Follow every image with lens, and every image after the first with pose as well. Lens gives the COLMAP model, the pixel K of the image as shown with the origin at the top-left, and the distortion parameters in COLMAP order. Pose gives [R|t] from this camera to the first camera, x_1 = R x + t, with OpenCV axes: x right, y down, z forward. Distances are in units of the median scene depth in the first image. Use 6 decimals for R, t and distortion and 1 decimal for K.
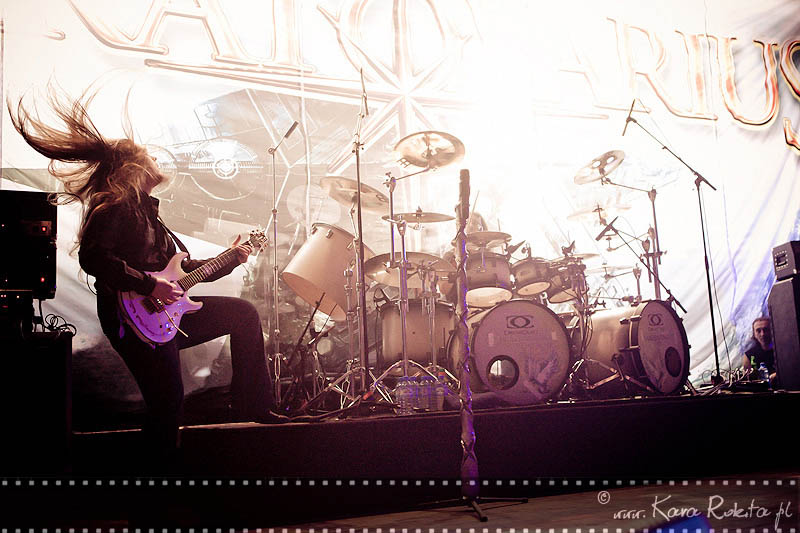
lens RADIAL K [[828.4, 0, 398.4], [0, 828.4, 284.9], [0, 0, 1]] dist [-0.009570, 0.000197]
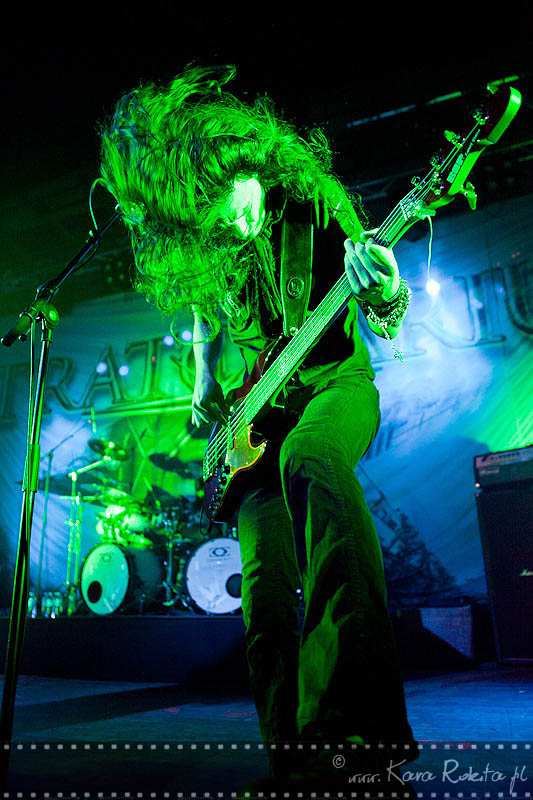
lens RADIAL K [[558.9, 0, 272.6], [0, 558.9, 398.2], [0, 0, 1]] dist [-0.064351, 0.002566]
pose [[0.719055, -0.201313, -0.665157, 0.860764], [0.088363, 0.975840, -0.199820, -0.008690], [0.689313, 0.084906, 0.719471, 0.366903]]
